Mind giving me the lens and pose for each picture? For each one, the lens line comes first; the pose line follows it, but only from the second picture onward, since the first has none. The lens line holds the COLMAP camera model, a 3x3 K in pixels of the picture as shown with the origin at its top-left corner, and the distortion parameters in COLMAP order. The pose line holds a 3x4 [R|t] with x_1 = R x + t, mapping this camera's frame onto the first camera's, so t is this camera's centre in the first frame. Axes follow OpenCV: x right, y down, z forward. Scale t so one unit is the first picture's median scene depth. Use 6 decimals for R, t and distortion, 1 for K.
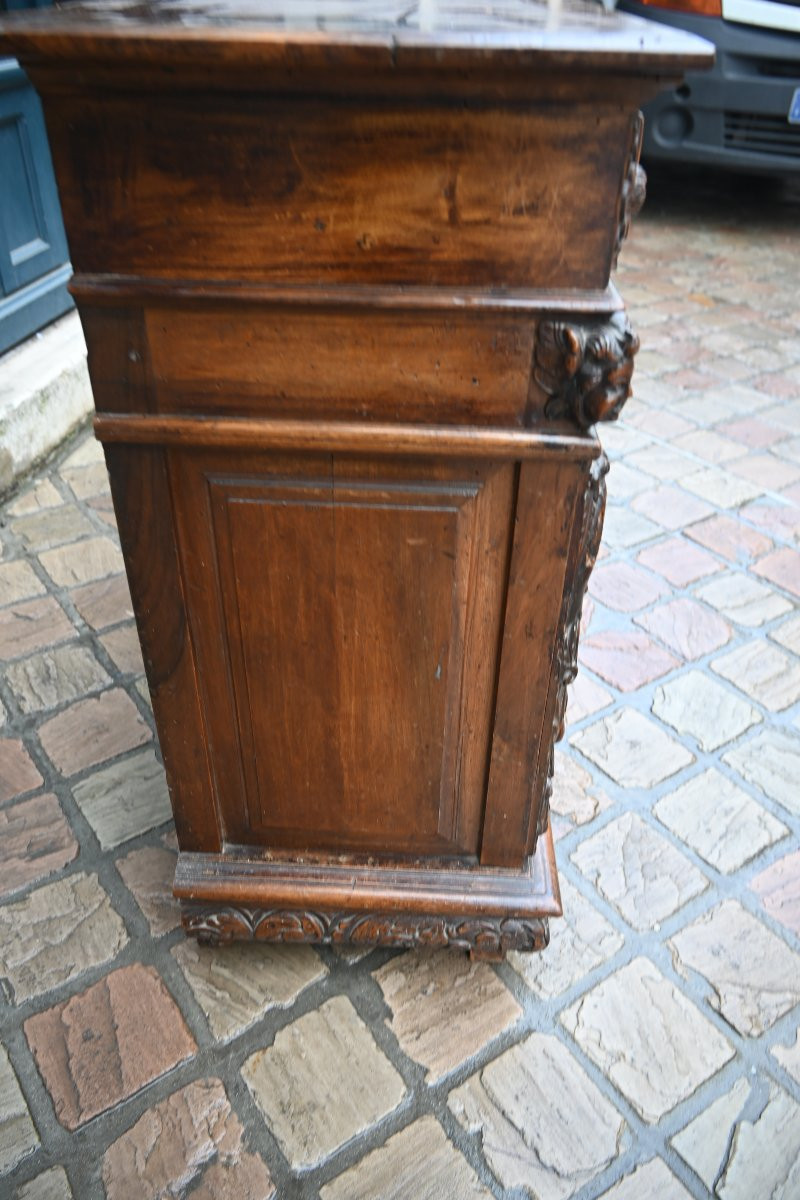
lens RADIAL K [[910.1, 0, 401.1], [0, 910.1, 598.7], [0, 0, 1]] dist [0.023792, -0.024653]
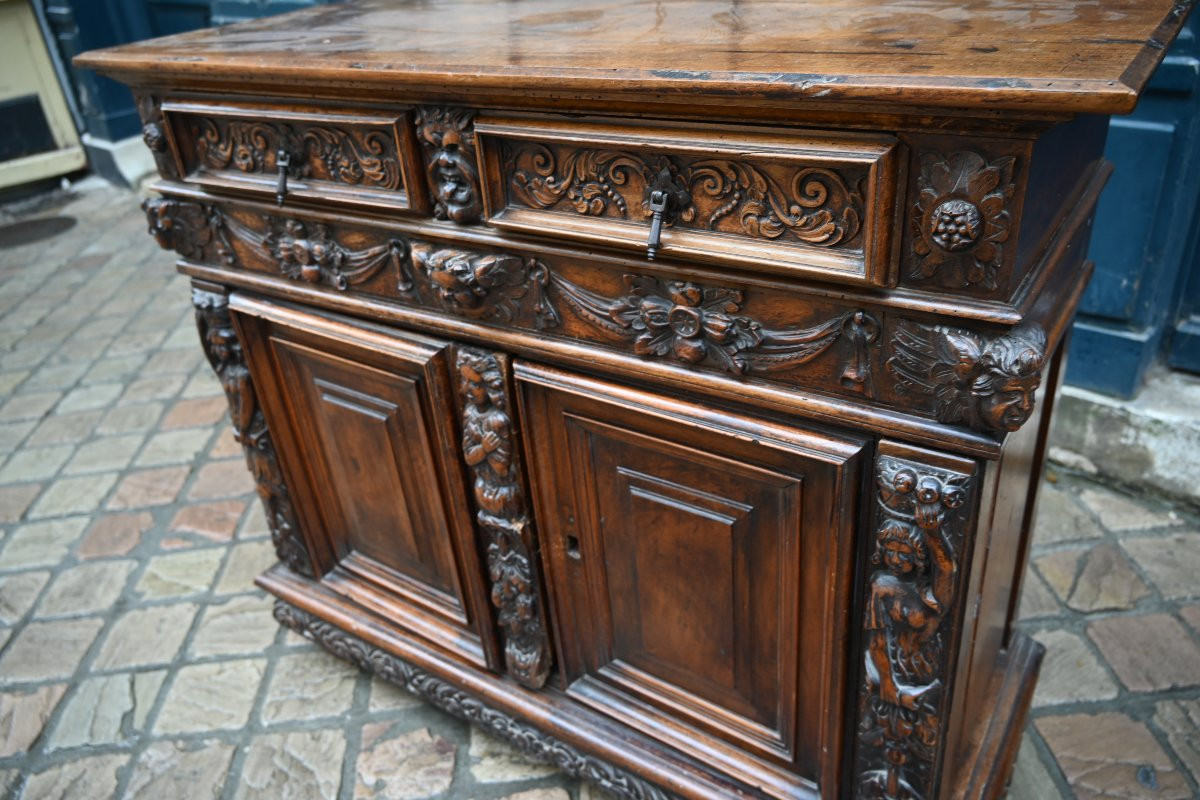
lens RADIAL K [[910.1, 0, 598.9], [0, 910.1, 400.9], [0, 0, 1]] dist [0.023792, -0.024653]
pose [[-0.519283, 0.447602, -0.728009, 0.822905], [-0.427363, 0.601696, 0.674776, -1.064166], [0.740071, 0.661524, -0.121162, 1.378118]]
